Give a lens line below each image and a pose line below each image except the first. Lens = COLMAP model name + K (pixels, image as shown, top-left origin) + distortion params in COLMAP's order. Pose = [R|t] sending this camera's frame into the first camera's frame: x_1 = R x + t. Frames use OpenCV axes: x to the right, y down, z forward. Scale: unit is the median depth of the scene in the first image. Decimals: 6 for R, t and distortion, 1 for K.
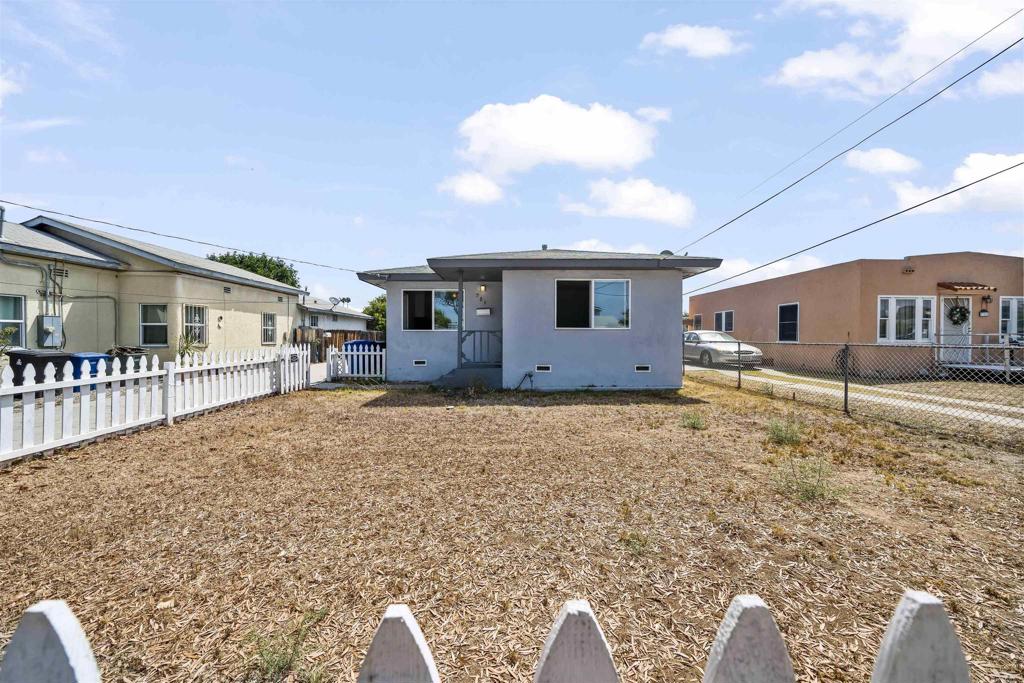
lens RADIAL K [[364.3, 0, 508.2], [0, 364.3, 339.8], [0, 0, 1]] dist [-0.001406, -0.000011]
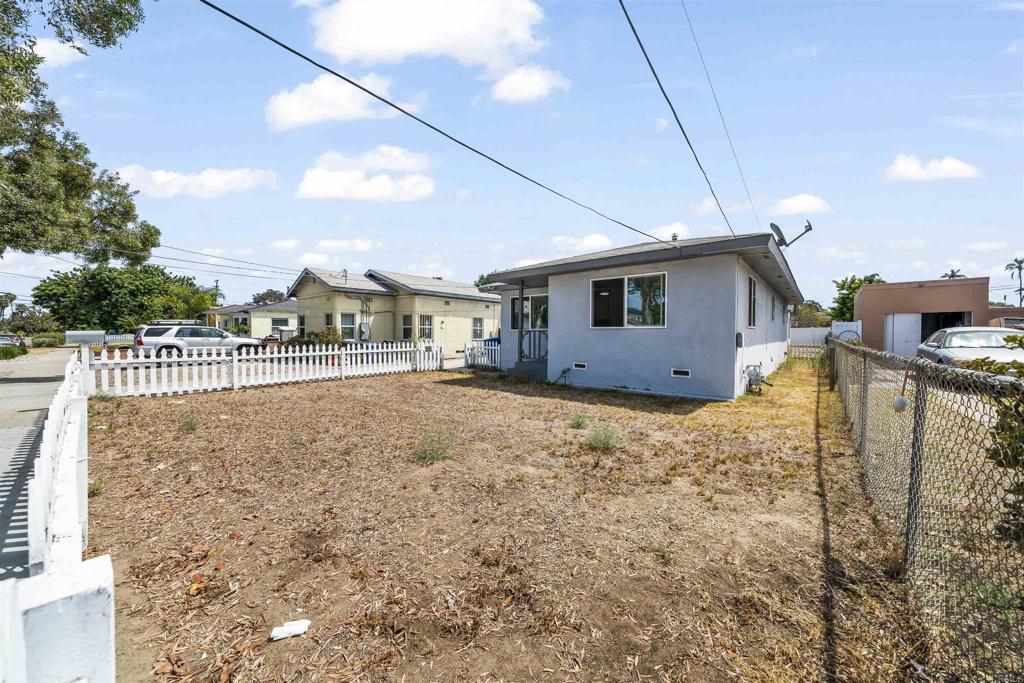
lens RADIAL K [[366.8, 0, 507.3], [0, 366.8, 347.4], [0, 0, 1]] dist [-0.002457, -0.000026]
pose [[0.748544, 0.026866, -0.662541, 0.535102], [-0.009553, 0.999512, 0.029737, -0.003864], [0.663017, -0.015930, 0.748435, 0.056208]]
